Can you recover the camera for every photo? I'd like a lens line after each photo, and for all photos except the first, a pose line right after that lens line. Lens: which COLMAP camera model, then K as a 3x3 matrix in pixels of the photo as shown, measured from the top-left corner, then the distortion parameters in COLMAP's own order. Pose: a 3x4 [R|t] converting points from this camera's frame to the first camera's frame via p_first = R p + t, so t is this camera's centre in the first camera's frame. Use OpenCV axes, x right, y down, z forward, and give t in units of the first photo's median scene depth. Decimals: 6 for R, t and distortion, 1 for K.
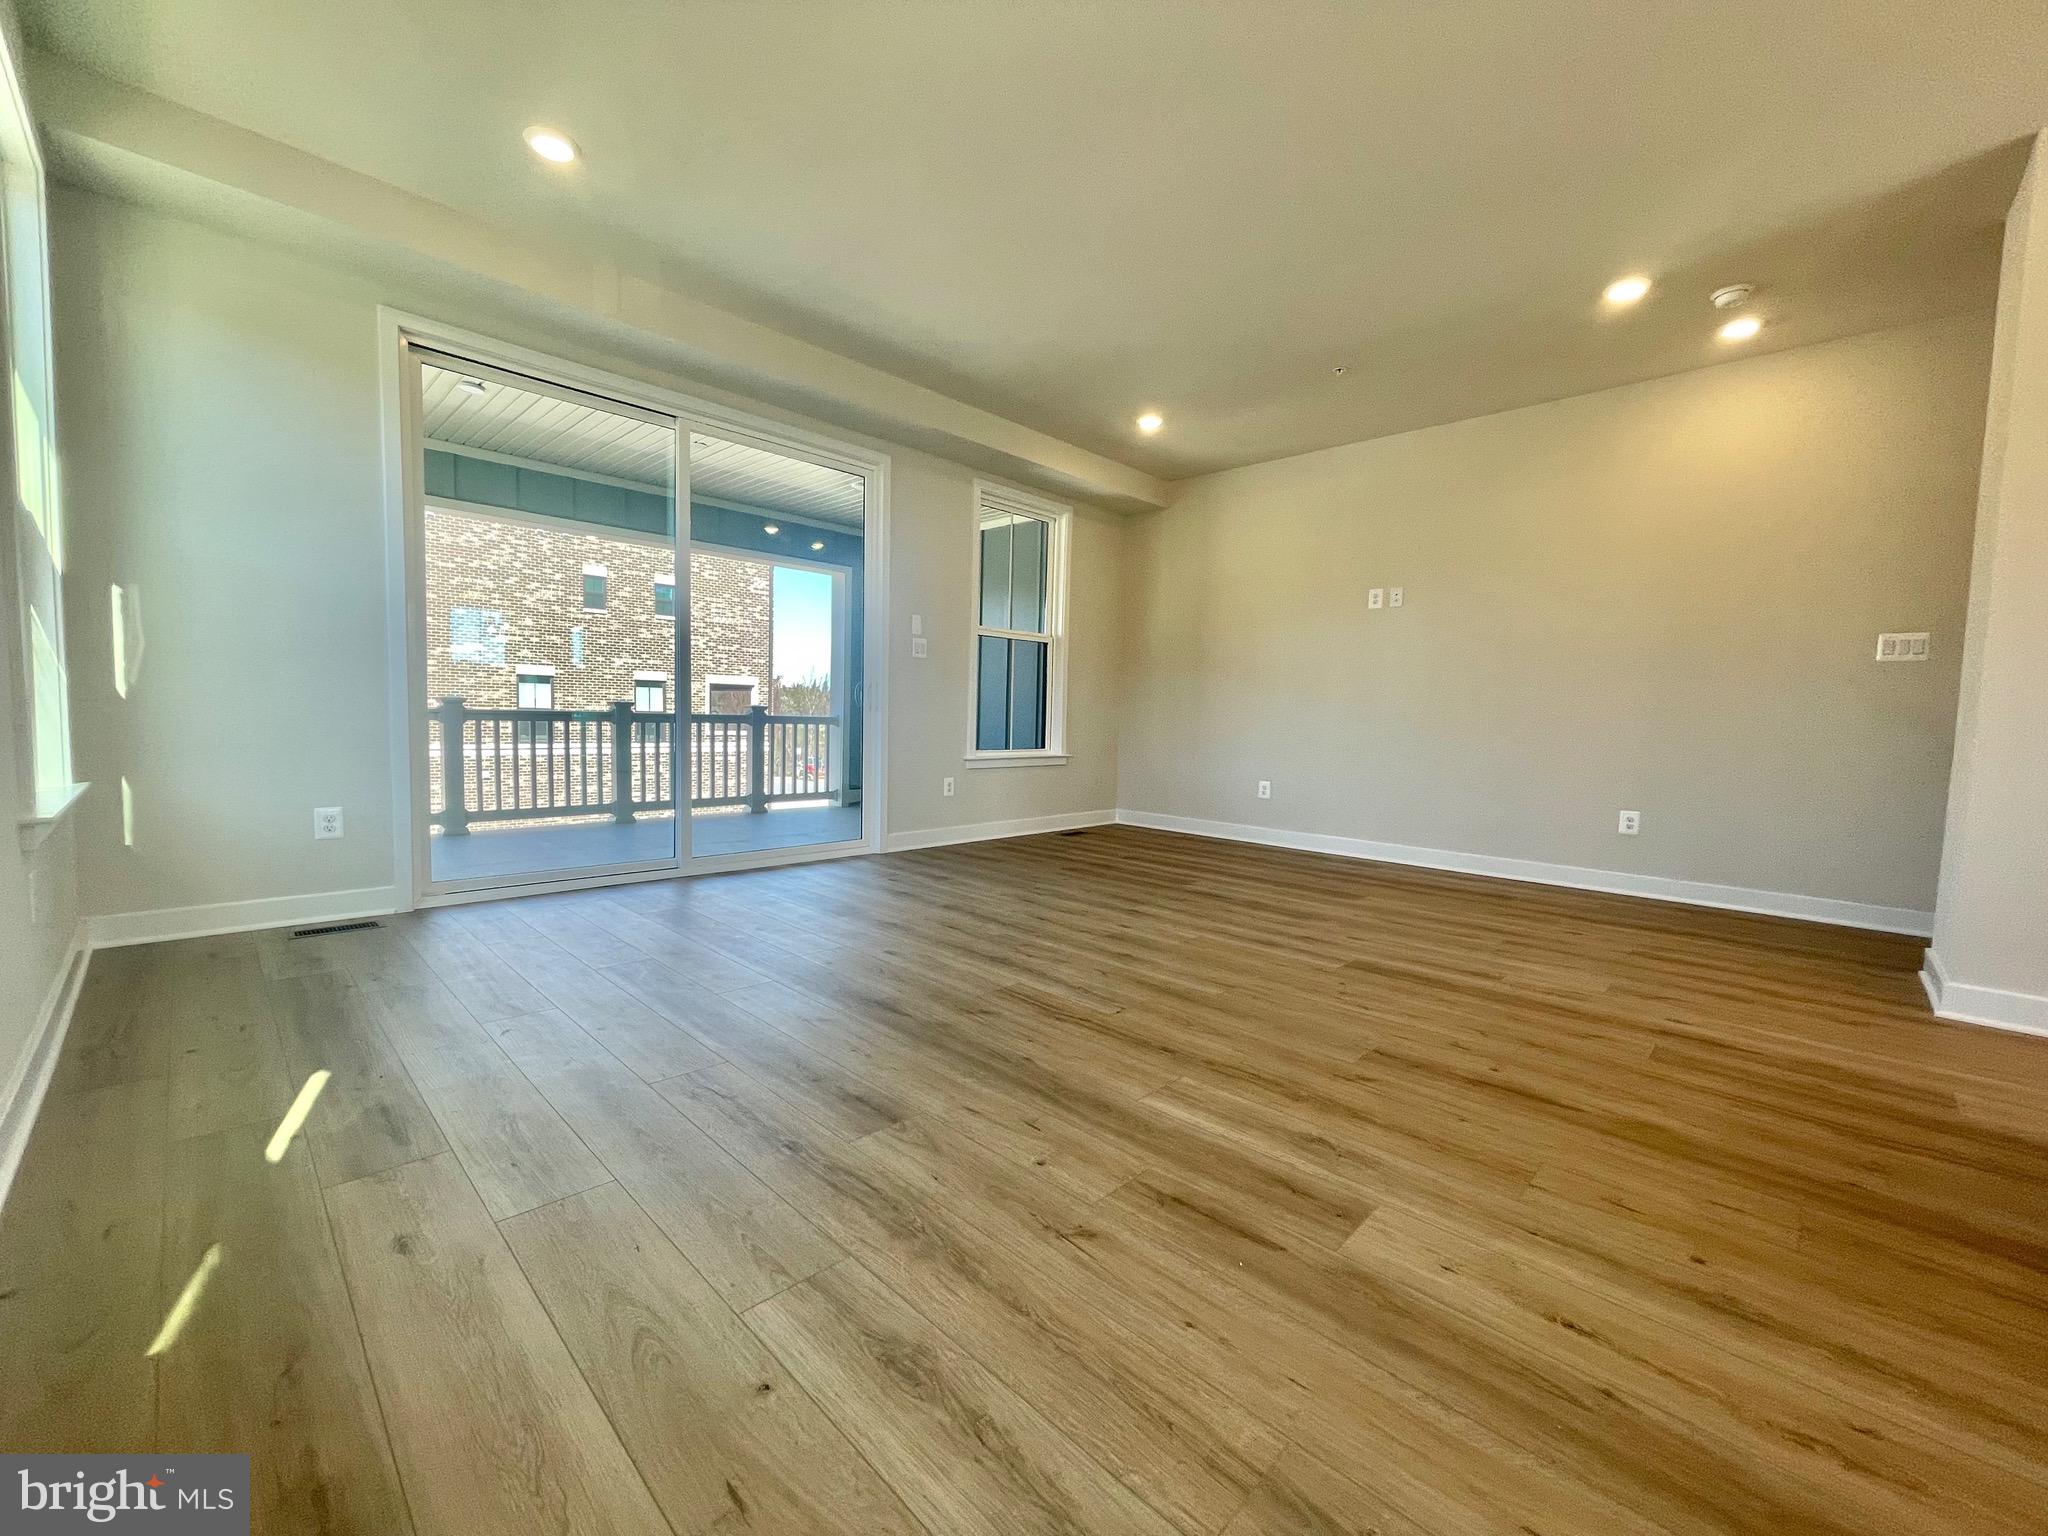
lens RADIAL K [[823.2, 0, 1010.8], [0, 823.2, 754.9], [0, 0, 1]] dist [-0.002976, 0.000585]
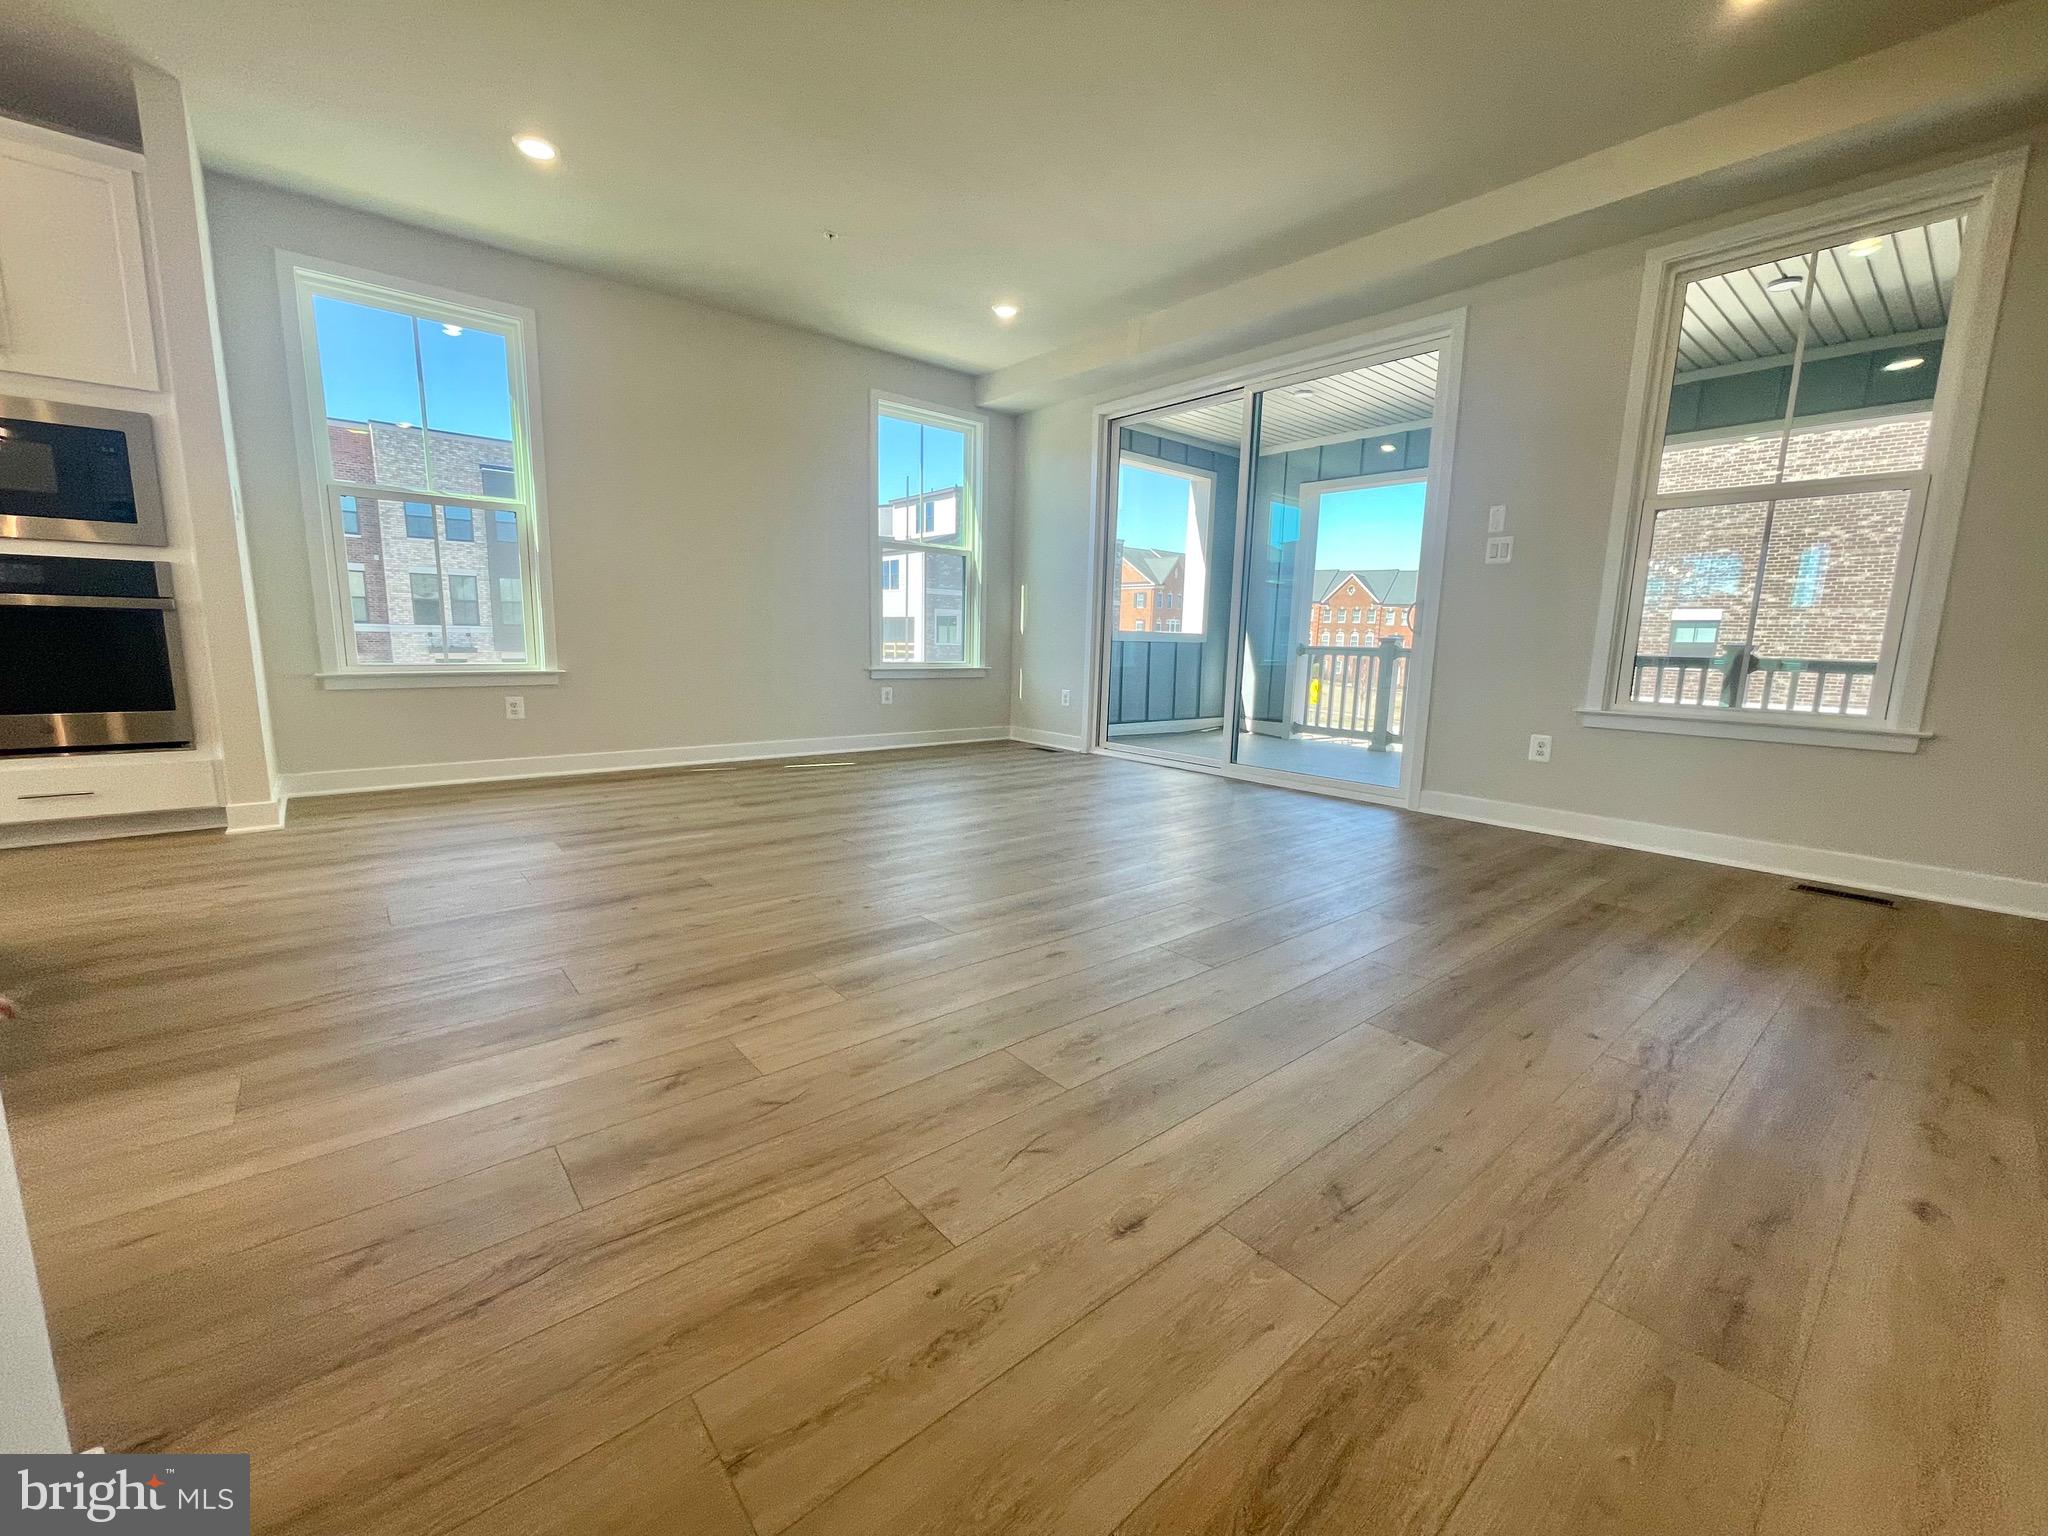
lens RADIAL K [[823.2, 0, 1021.8], [0, 823.2, 769.5], [0, 0, 1]] dist [-0.002976, 0.000585]
pose [[-0.085884, 0.137181, -0.986816, 1.238492], [-0.079799, 0.986346, 0.144061, -0.023783], [0.993104, 0.091120, -0.073765, 1.190147]]
